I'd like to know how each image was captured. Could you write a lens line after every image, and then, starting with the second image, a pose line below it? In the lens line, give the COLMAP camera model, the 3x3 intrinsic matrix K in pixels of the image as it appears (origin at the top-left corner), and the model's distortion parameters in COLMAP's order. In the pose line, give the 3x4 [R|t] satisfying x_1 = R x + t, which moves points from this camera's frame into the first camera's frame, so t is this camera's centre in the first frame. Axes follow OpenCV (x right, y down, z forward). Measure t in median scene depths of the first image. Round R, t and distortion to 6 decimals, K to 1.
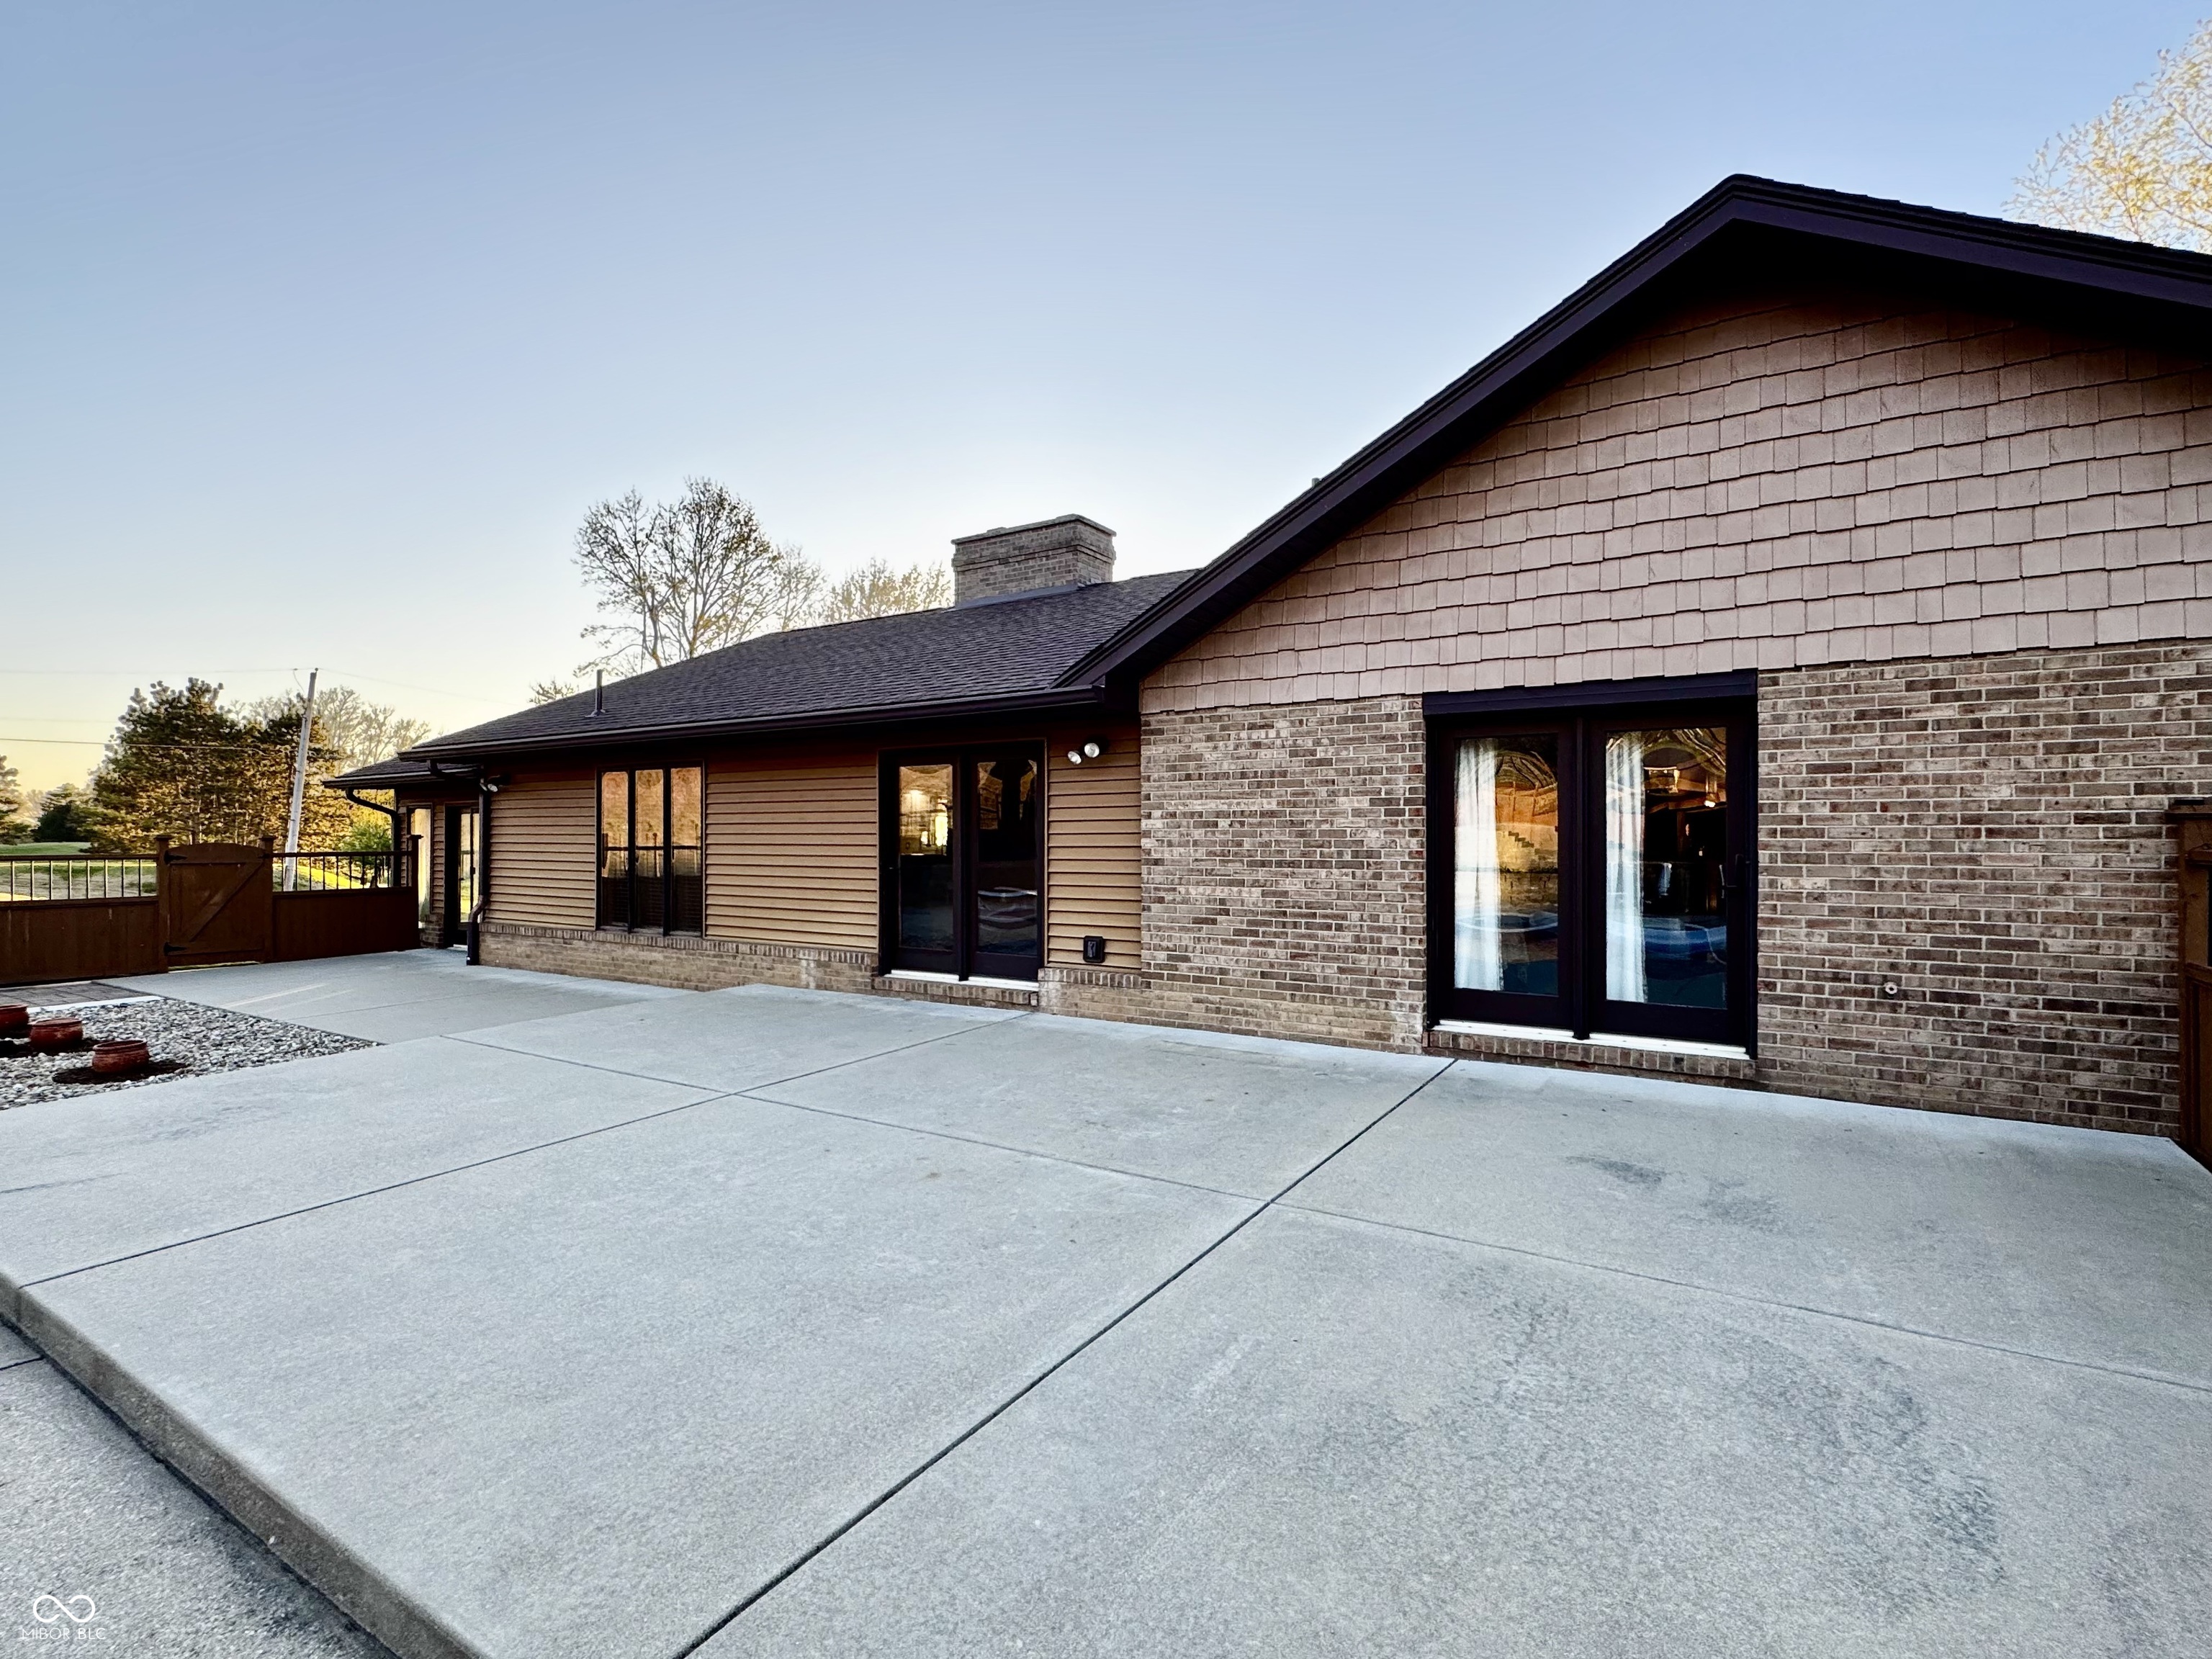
lens RADIAL K [[1054.4, 0, 1101.6], [0, 1054.4, 831.7], [0, 0, 1]] dist [0.000155, -0.000800]
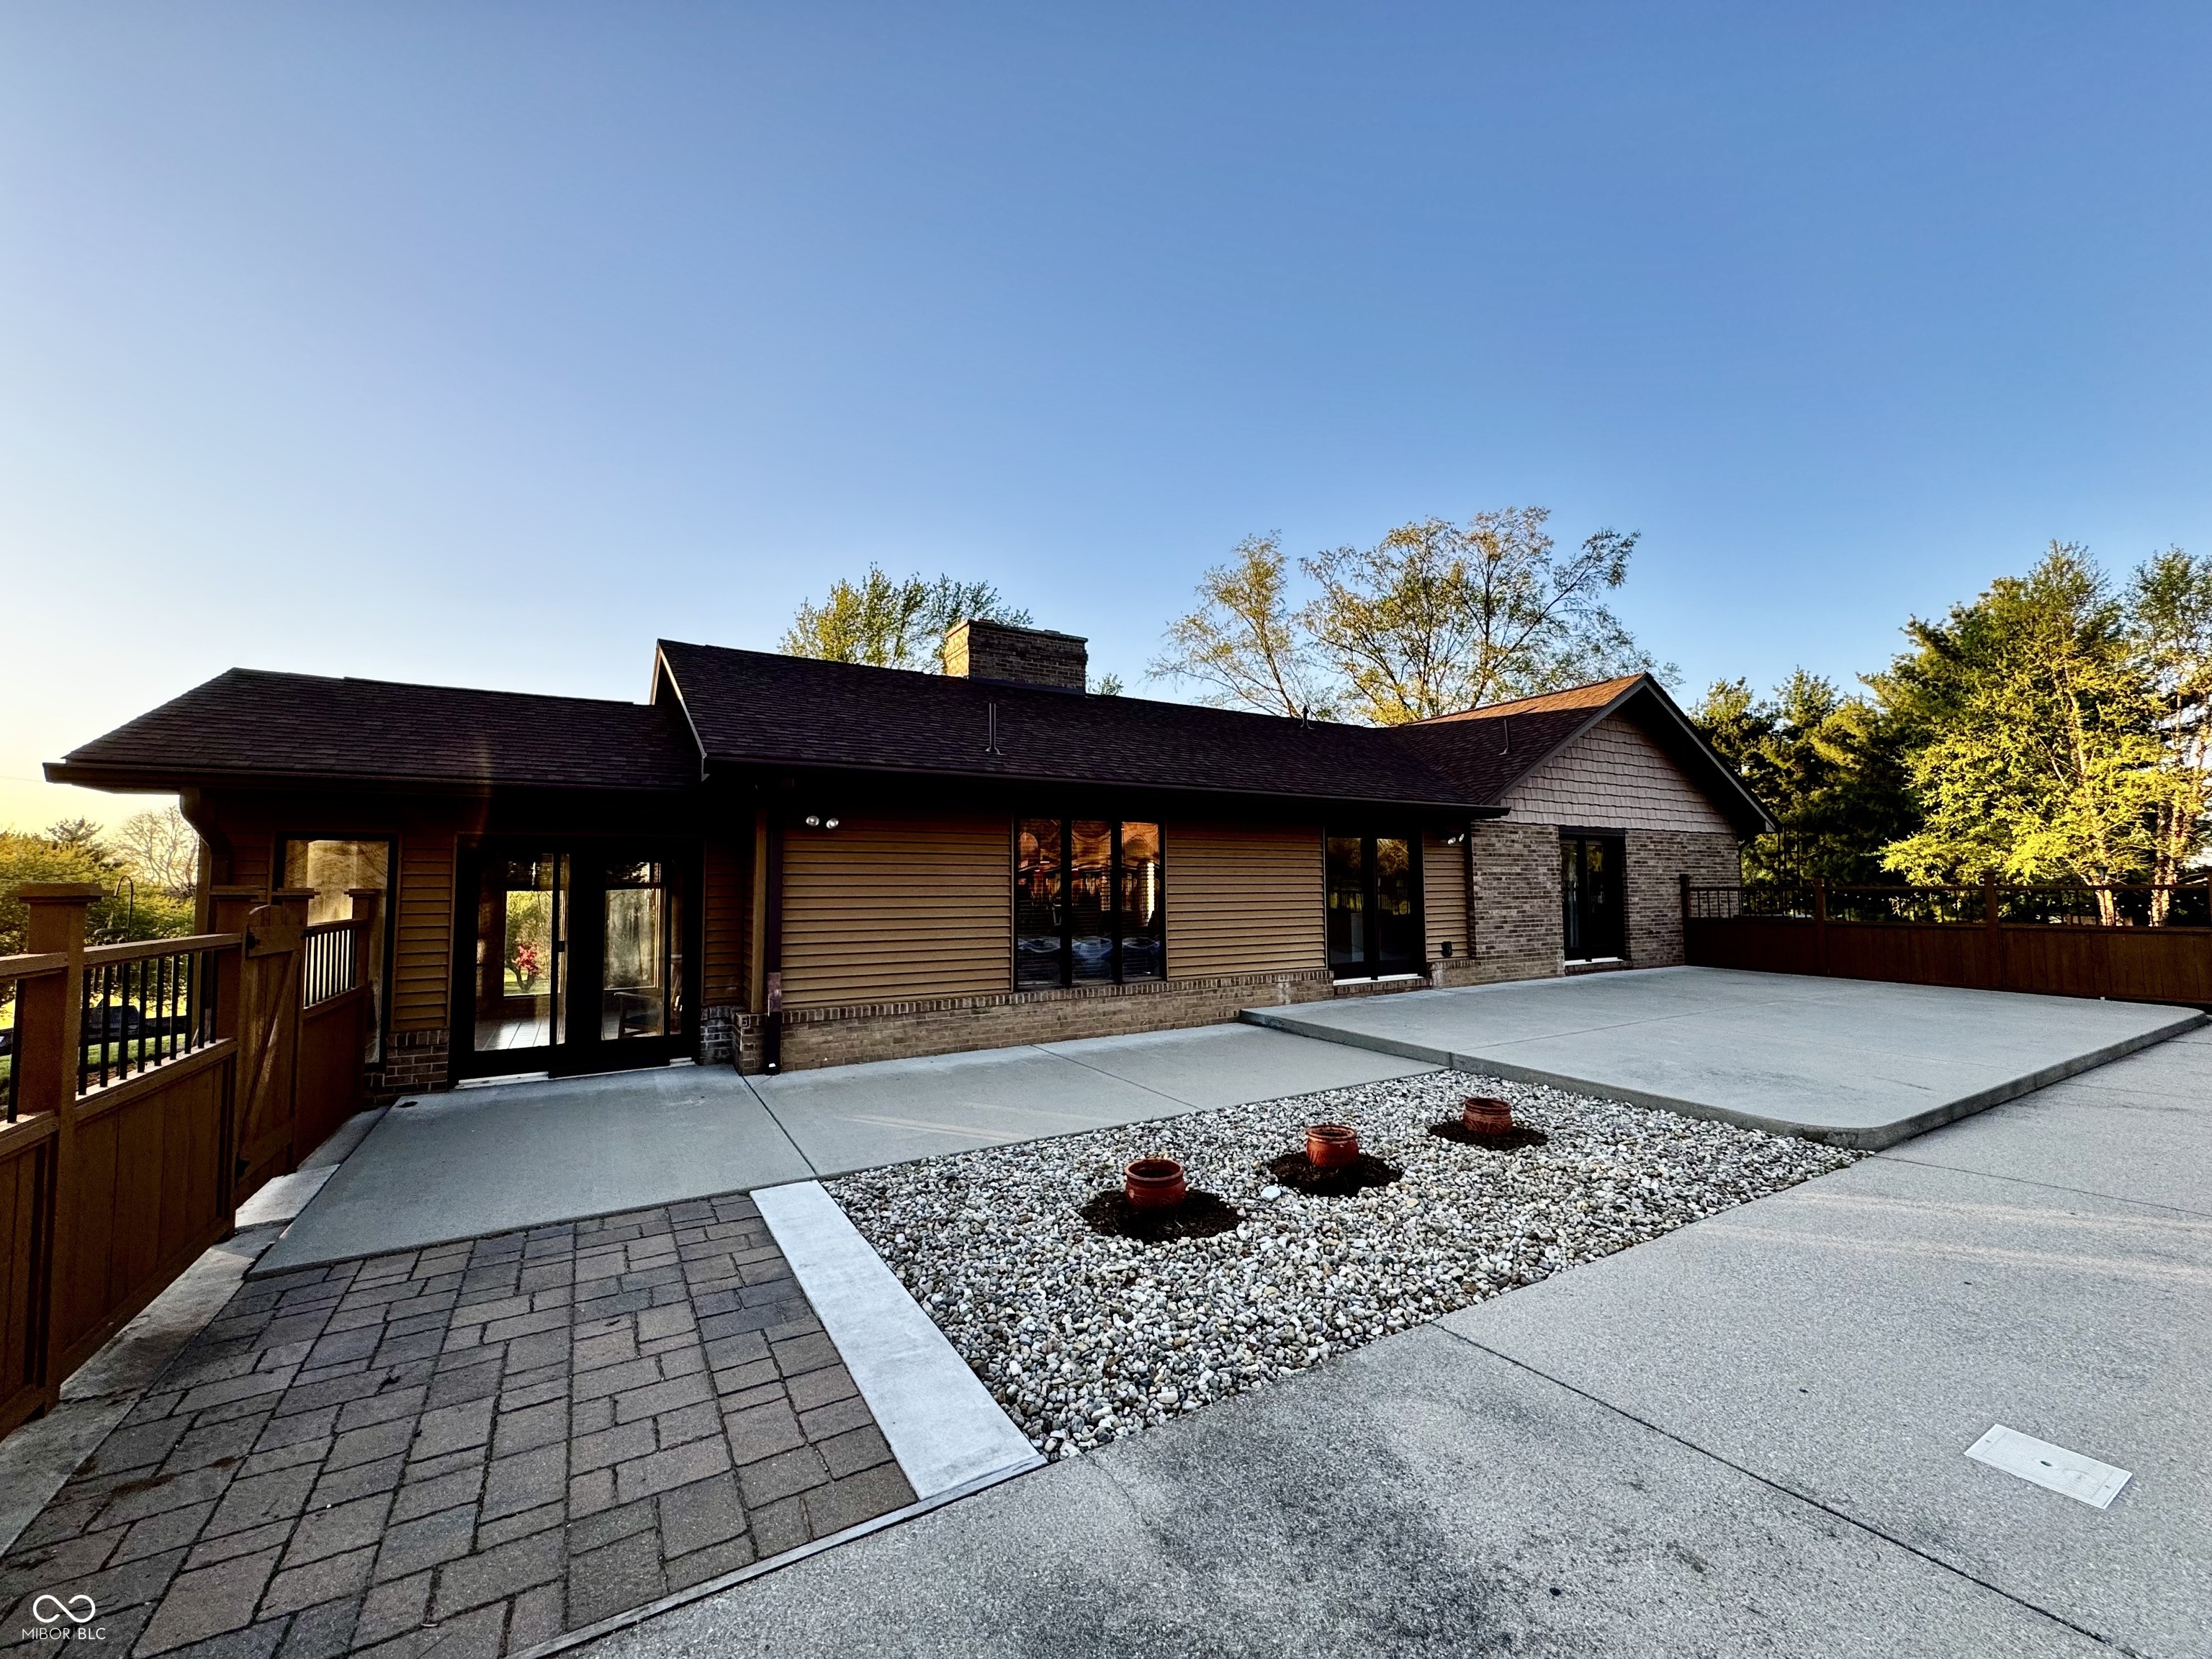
lens RADIAL K [[885.3, 0, 1102.4], [0, 885.3, 829.5], [0, 0, 1]] dist [-0.000152, 0.000257]
pose [[0.450976, 0.056969, 0.890716, -1.782313], [0.003316, 0.997847, -0.065500, 0.007109], [-0.892530, 0.032493, 0.449816, 0.930904]]
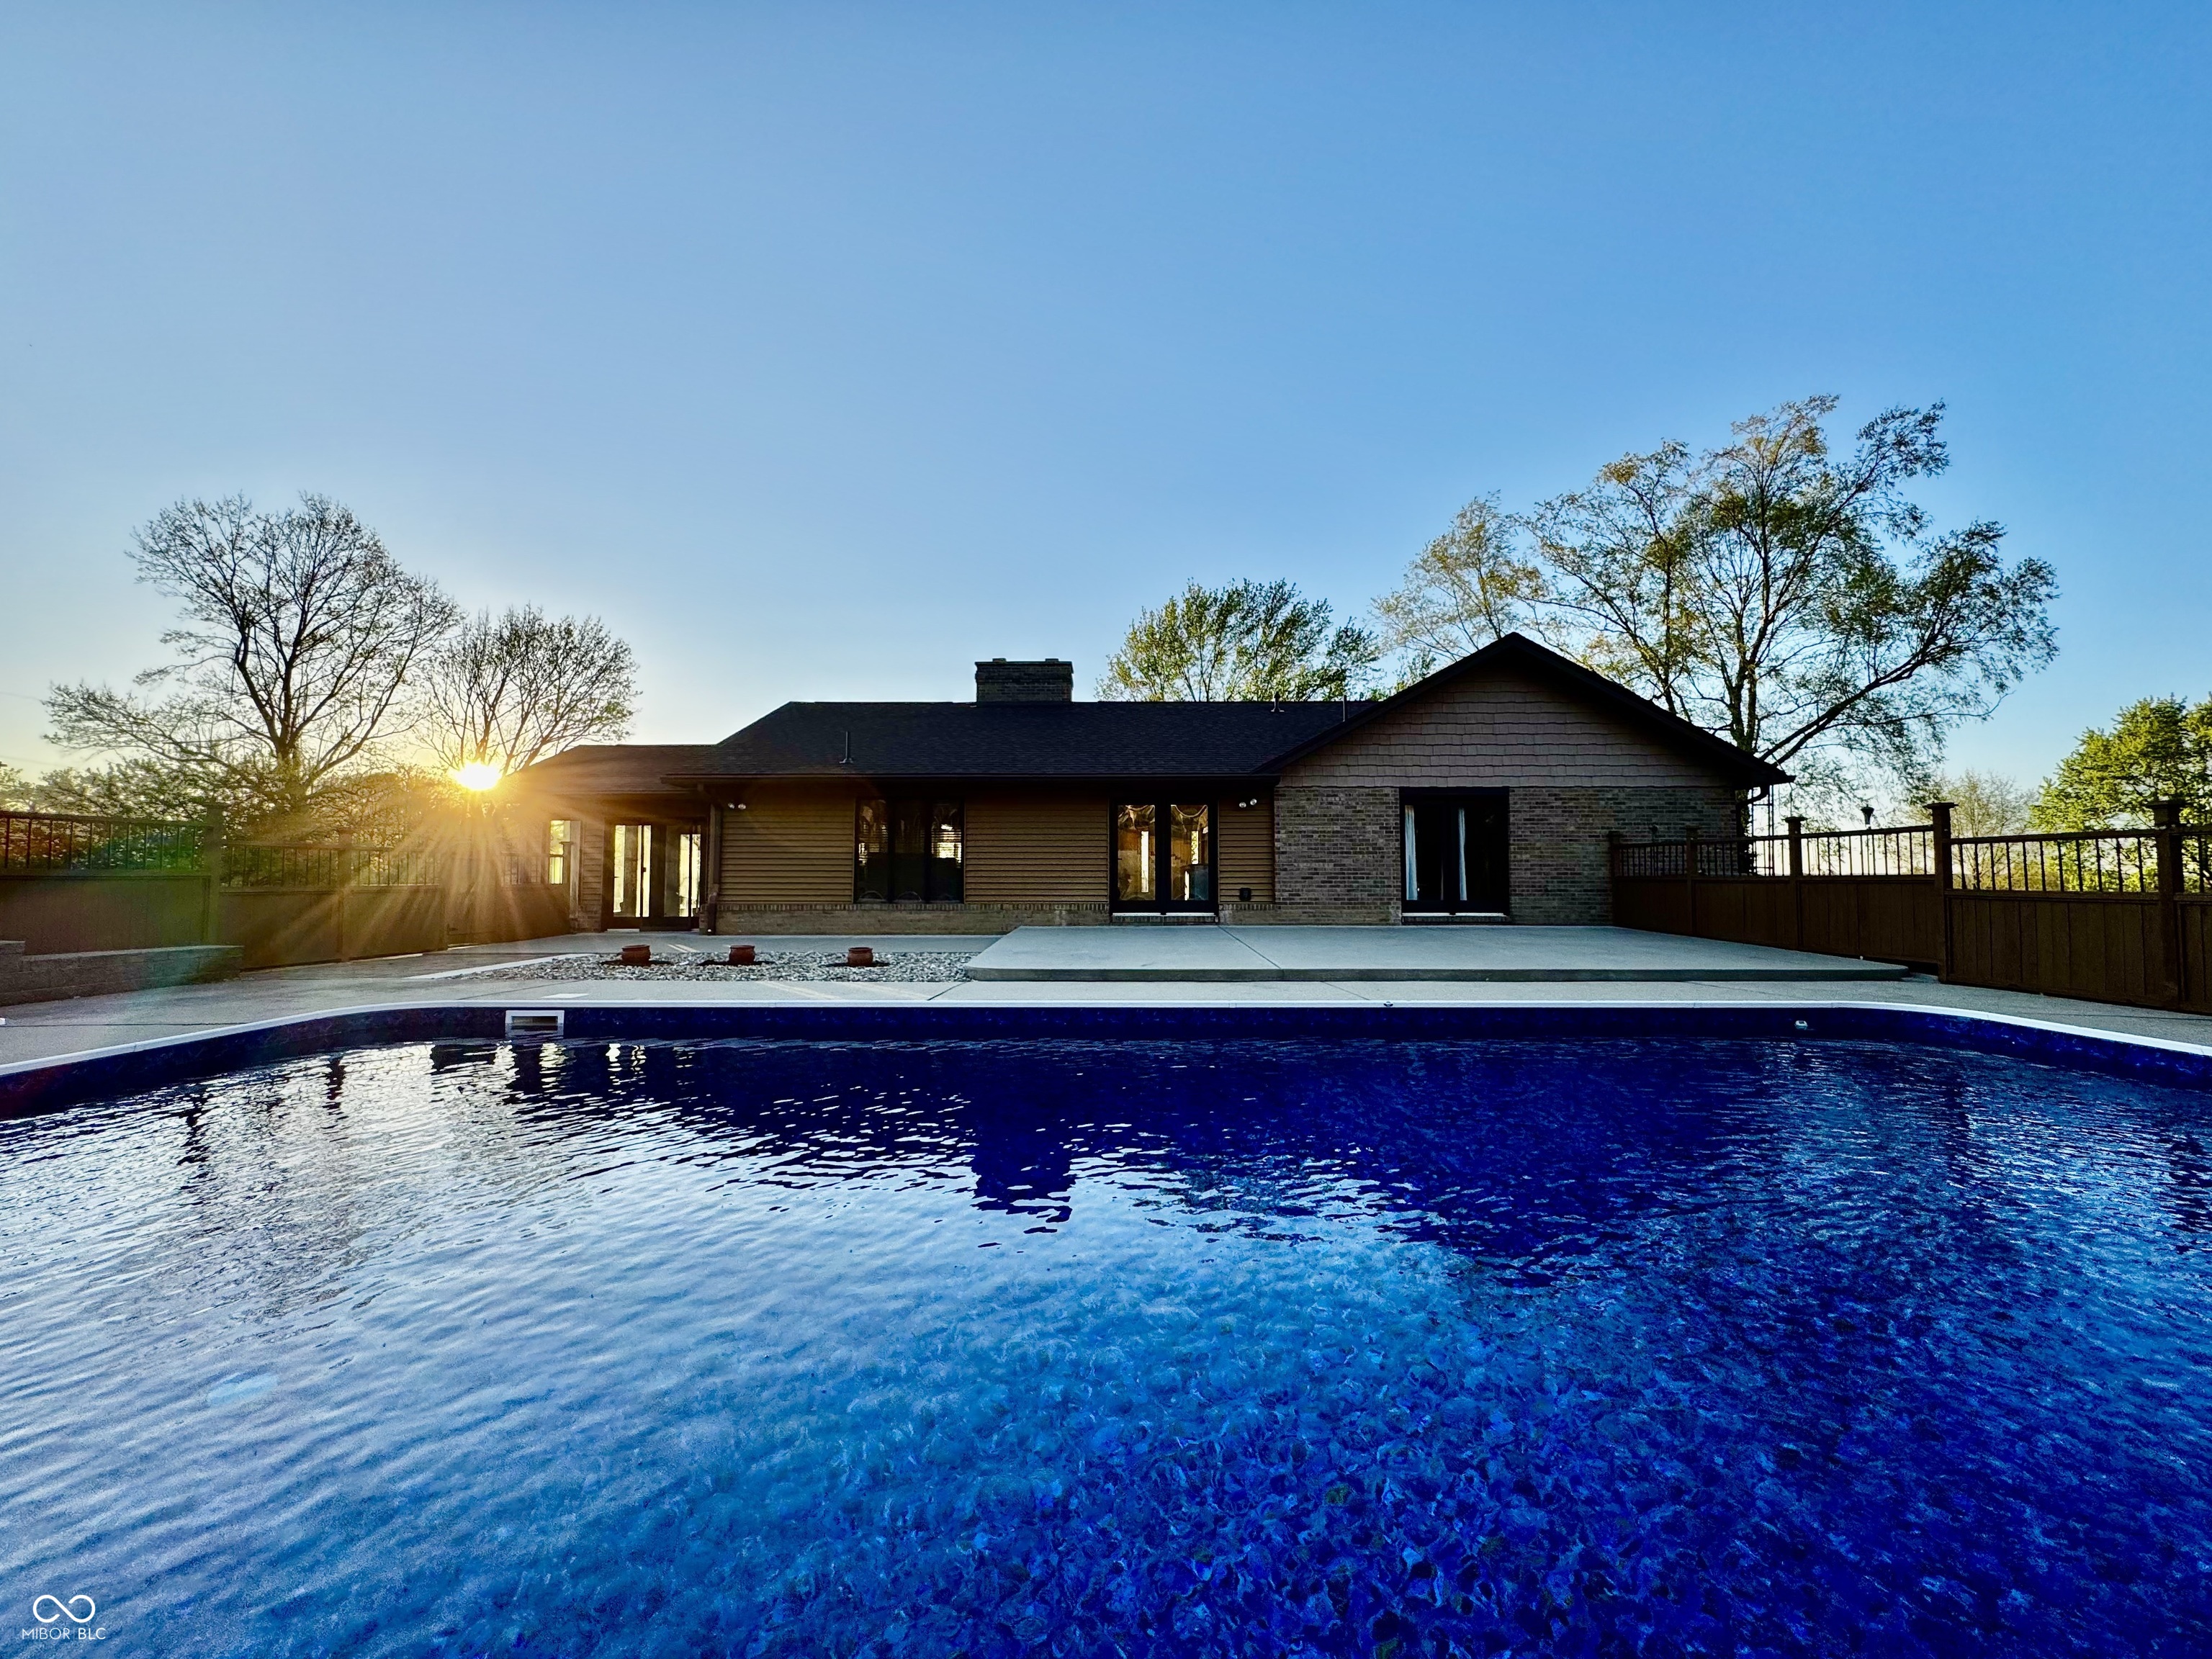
lens RADIAL K [[885.3, 0, 1102.4], [0, 885.3, 829.5], [0, 0, 1]] dist [-0.000152, 0.000257]
pose [[0.850215, 0.028561, 0.525661, -1.339549], [-0.002853, 0.998763, -0.049651, 0.077923], [-0.526428, 0.040714, 0.849244, -0.428592]]
